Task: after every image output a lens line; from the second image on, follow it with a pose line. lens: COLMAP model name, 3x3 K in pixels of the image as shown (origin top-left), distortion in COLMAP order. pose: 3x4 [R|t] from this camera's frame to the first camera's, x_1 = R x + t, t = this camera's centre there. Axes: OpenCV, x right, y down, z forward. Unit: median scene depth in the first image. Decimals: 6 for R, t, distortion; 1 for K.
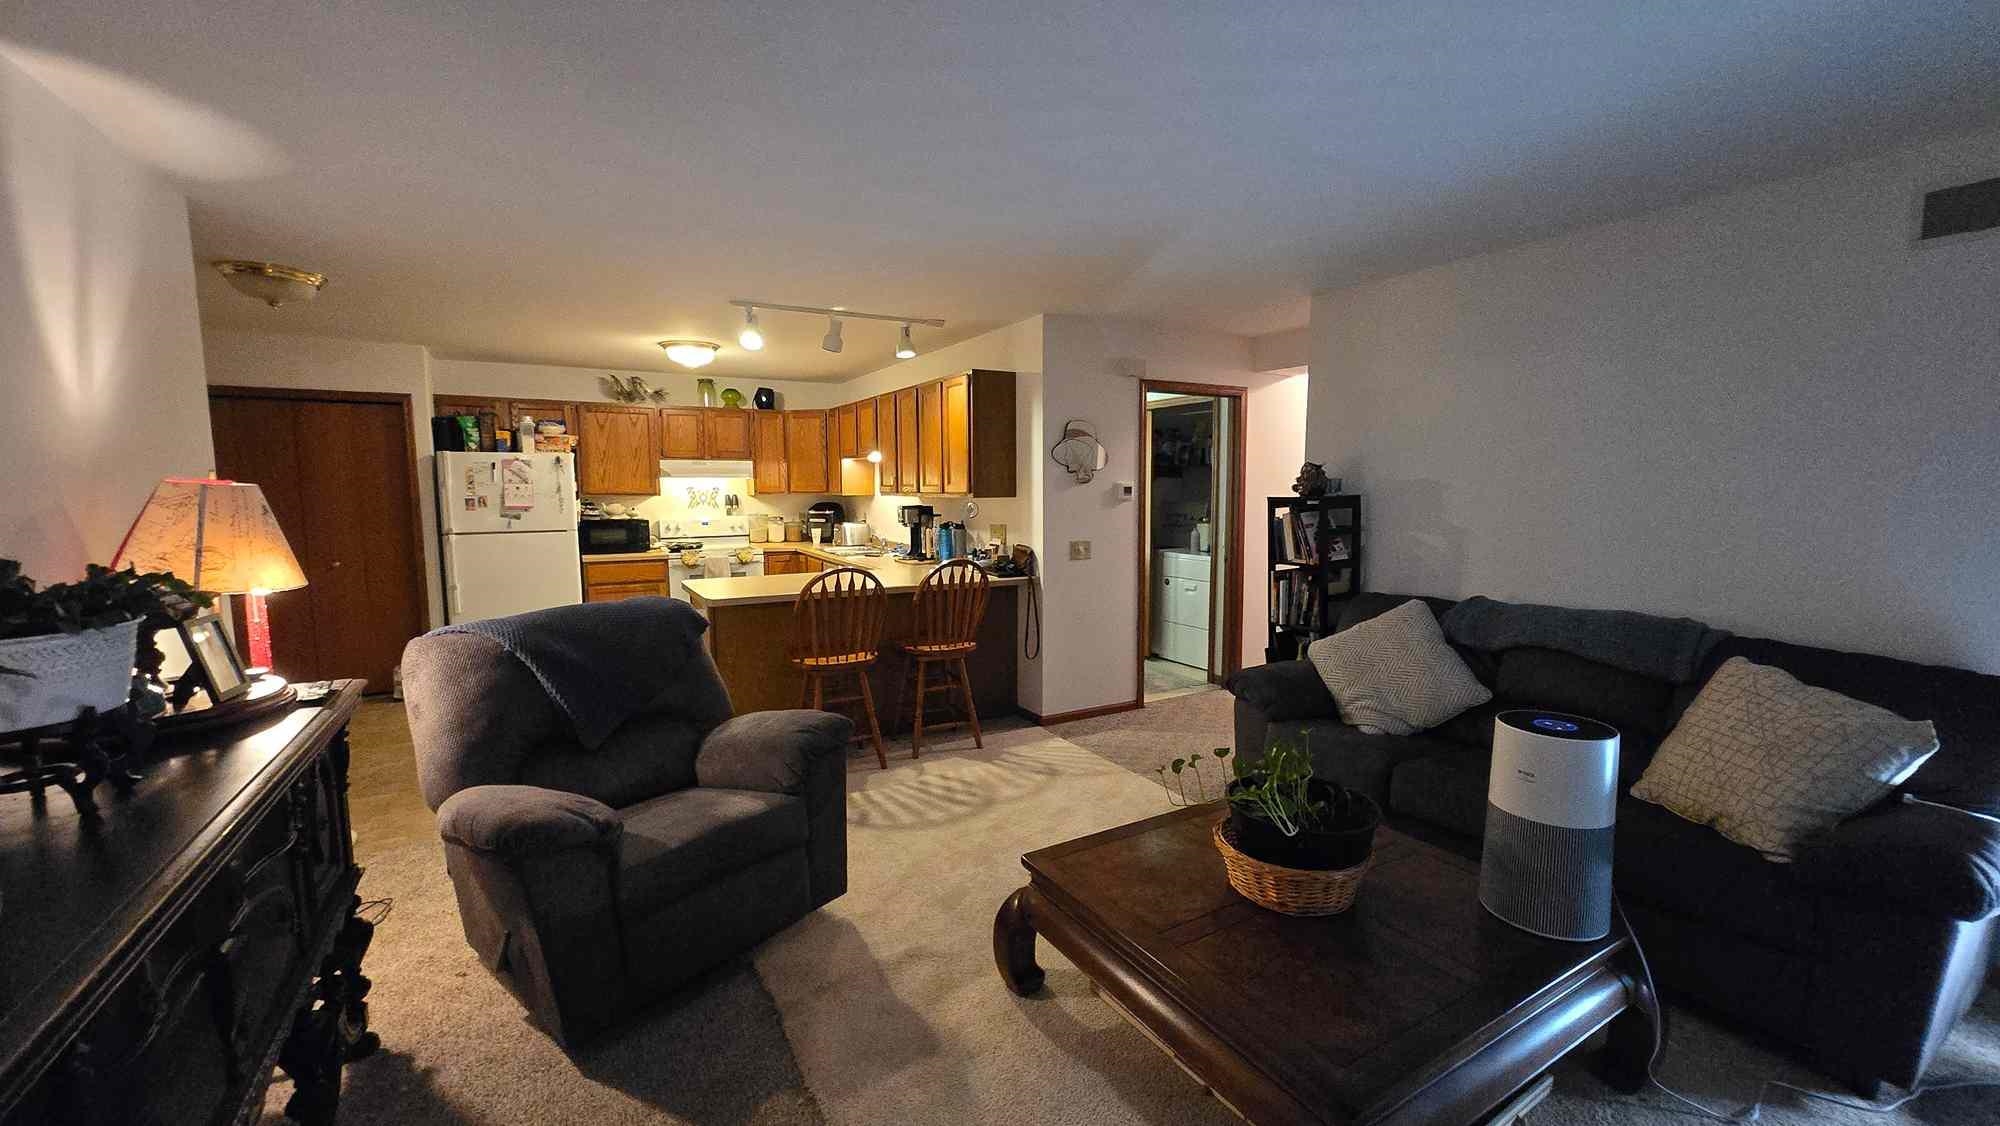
lens RADIAL K [[788.7, 0, 994.4], [0, 788.7, 567.1], [0, 0, 1]] dist [-0.003446, 0.002466]
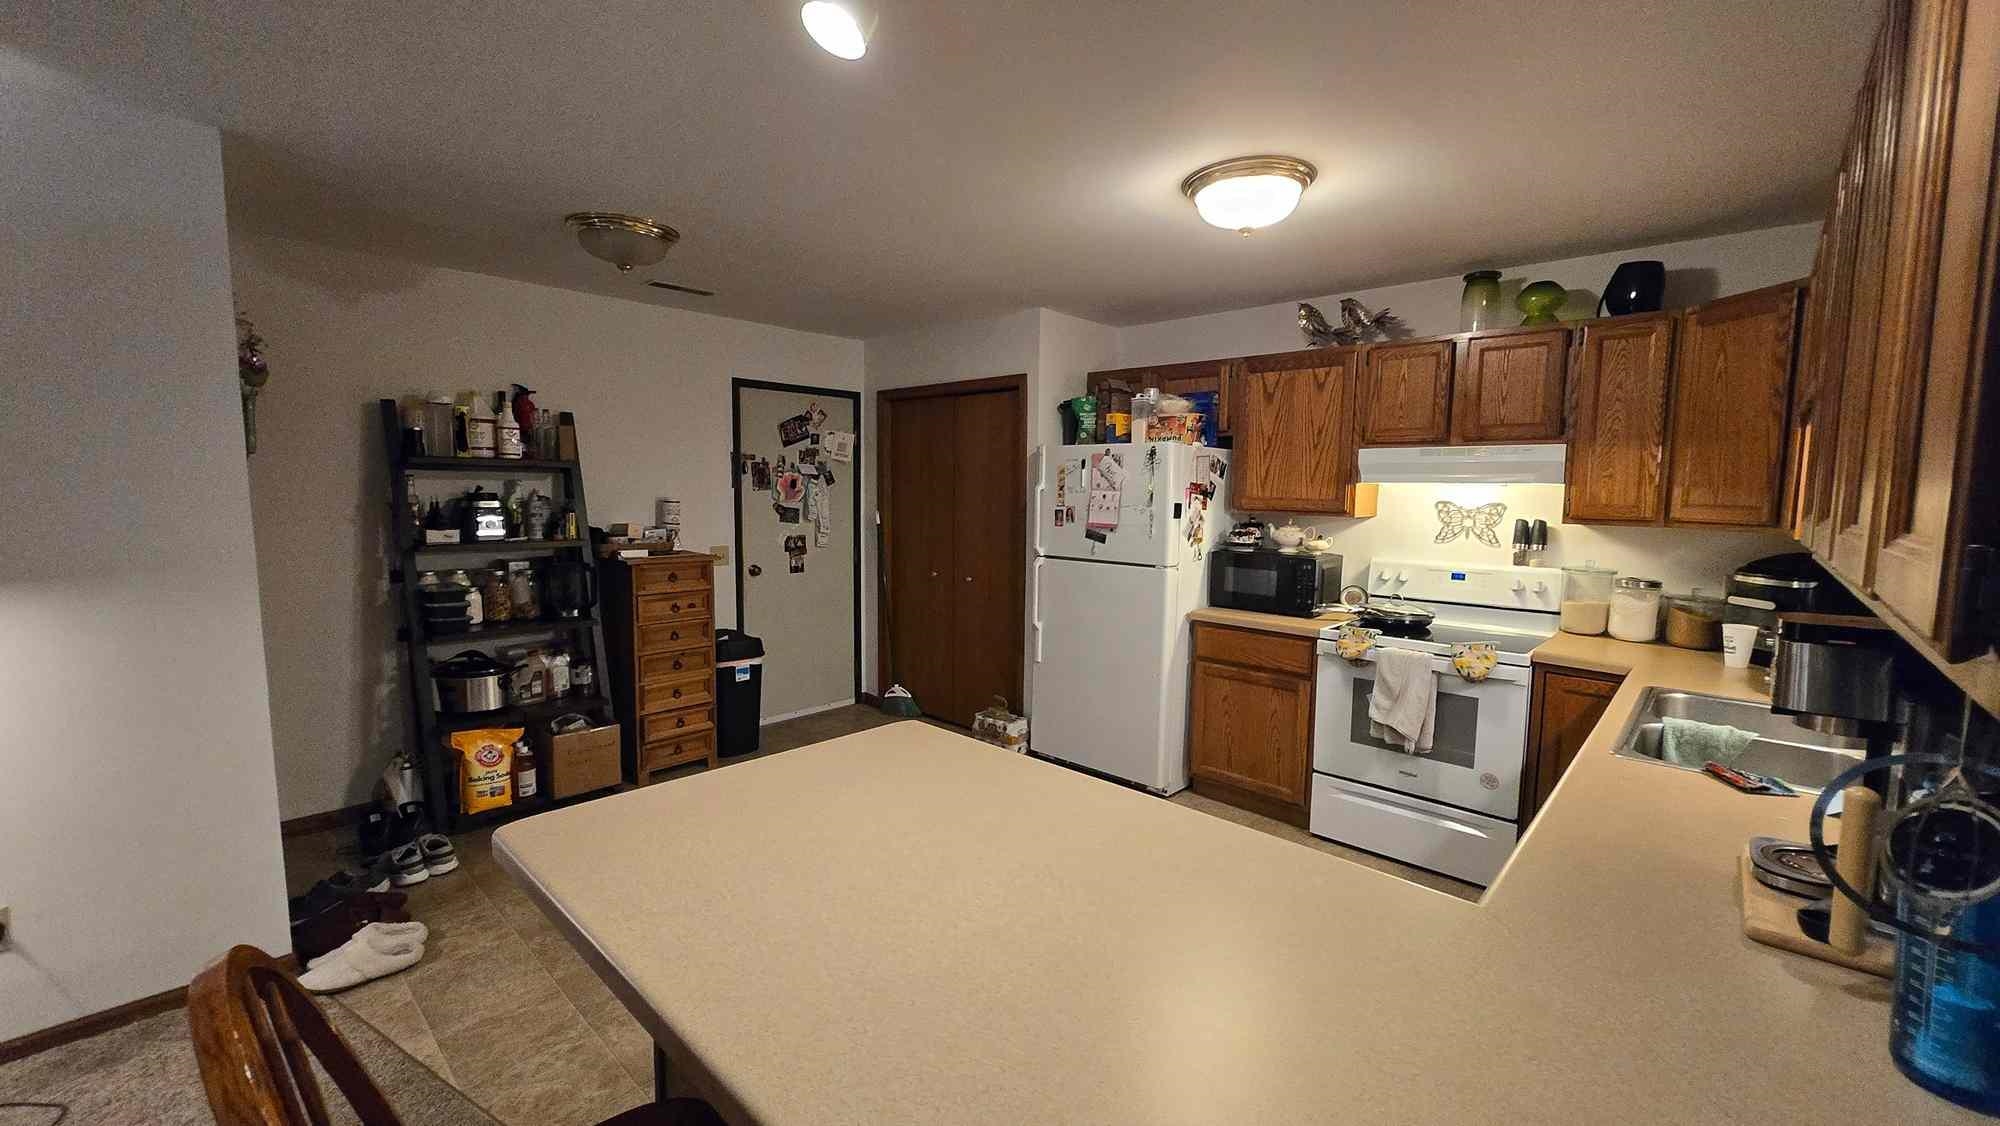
lens RADIAL K [[788.7, 0, 1003.1], [0, 788.7, 563.5], [0, 0, 1]] dist [-0.003446, 0.002466]
pose [[0.303716, 0.100861, -0.947409, 0.011365], [-0.111437, 0.991316, 0.069812, -0.071360], [0.946223, 0.084374, 0.312318, 0.627713]]
